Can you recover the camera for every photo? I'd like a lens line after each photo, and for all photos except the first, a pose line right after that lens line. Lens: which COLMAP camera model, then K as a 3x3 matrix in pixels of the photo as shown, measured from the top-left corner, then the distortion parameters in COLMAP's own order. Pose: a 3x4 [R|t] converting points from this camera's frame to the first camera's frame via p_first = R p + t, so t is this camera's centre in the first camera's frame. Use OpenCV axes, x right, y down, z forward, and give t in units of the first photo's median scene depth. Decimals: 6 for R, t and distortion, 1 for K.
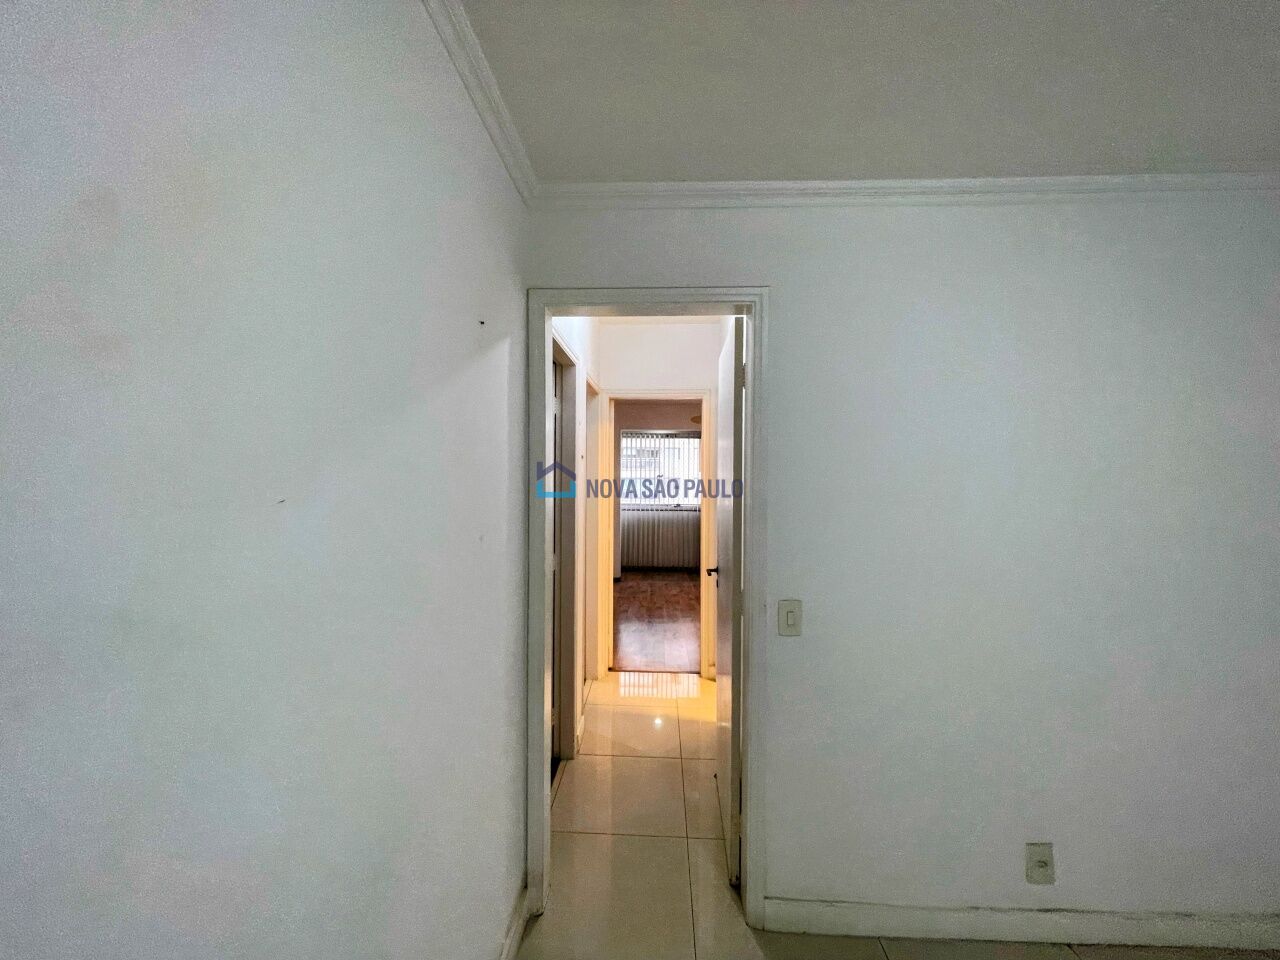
lens RADIAL K [[516.3, 0, 640.0], [0, 516.3, 480.0], [0, 0, 1]] dist [0.000349, 0.000141]
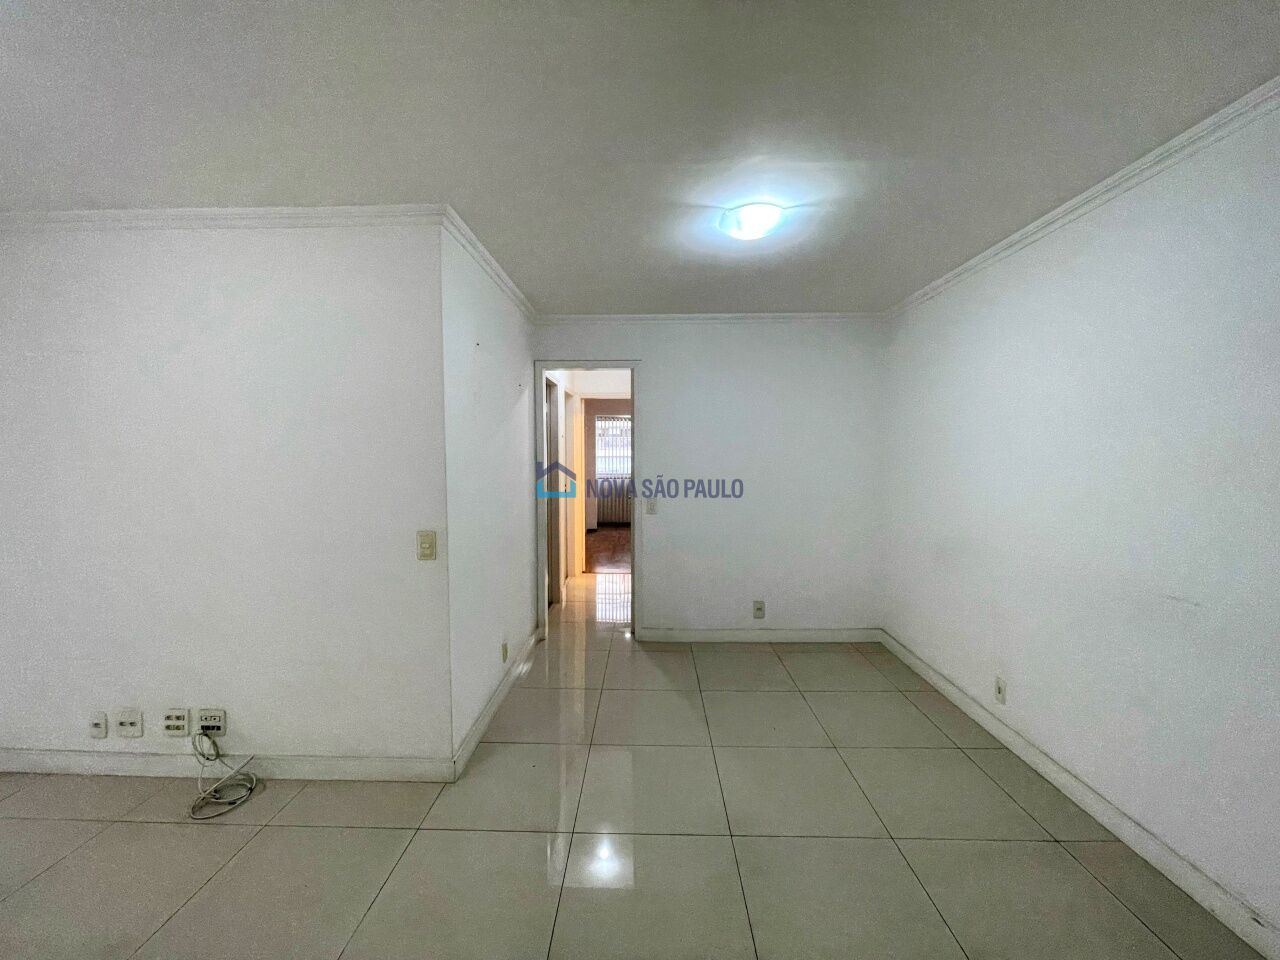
lens RADIAL K [[516.3, 0, 640.0], [0, 516.3, 480.0], [0, 0, 1]] dist [0.000349, 0.000141]
pose [[0.999742, -0.007451, 0.021469, 0.064614], [0.006576, 0.999156, 0.040540, 0.020001], [-0.021753, -0.040388, 0.998947, -0.438152]]
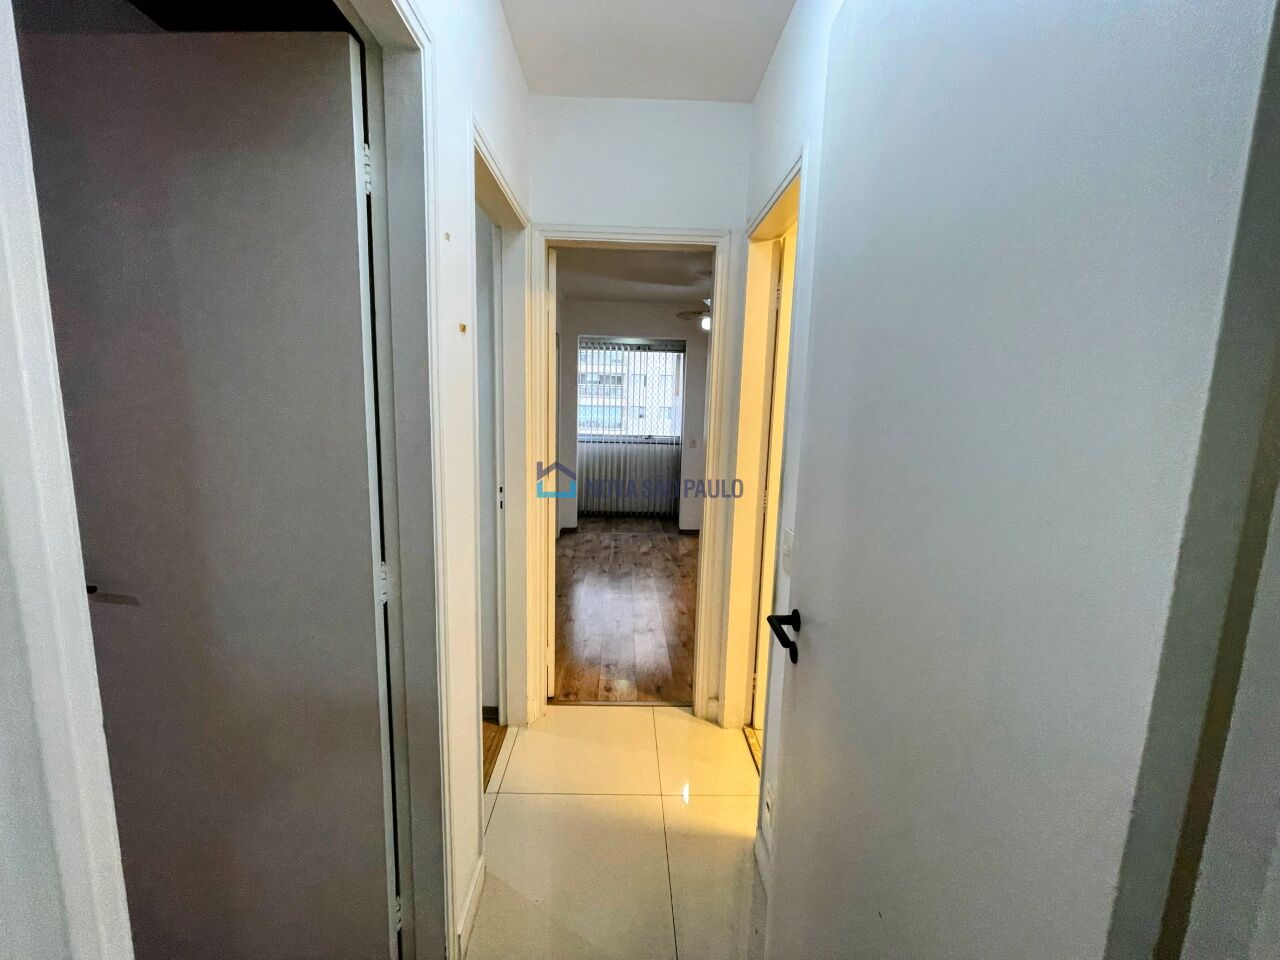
lens RADIAL K [[516.3, 0, 640.0], [0, 516.3, 480.0], [0, 0, 1]] dist [0.000349, 0.000141]
pose [[0.997378, 0.011406, 0.071457, 0.002612], [-0.020989, 0.990646, 0.134836, 0.011758], [-0.069250, -0.135983, 0.988288, 0.323050]]
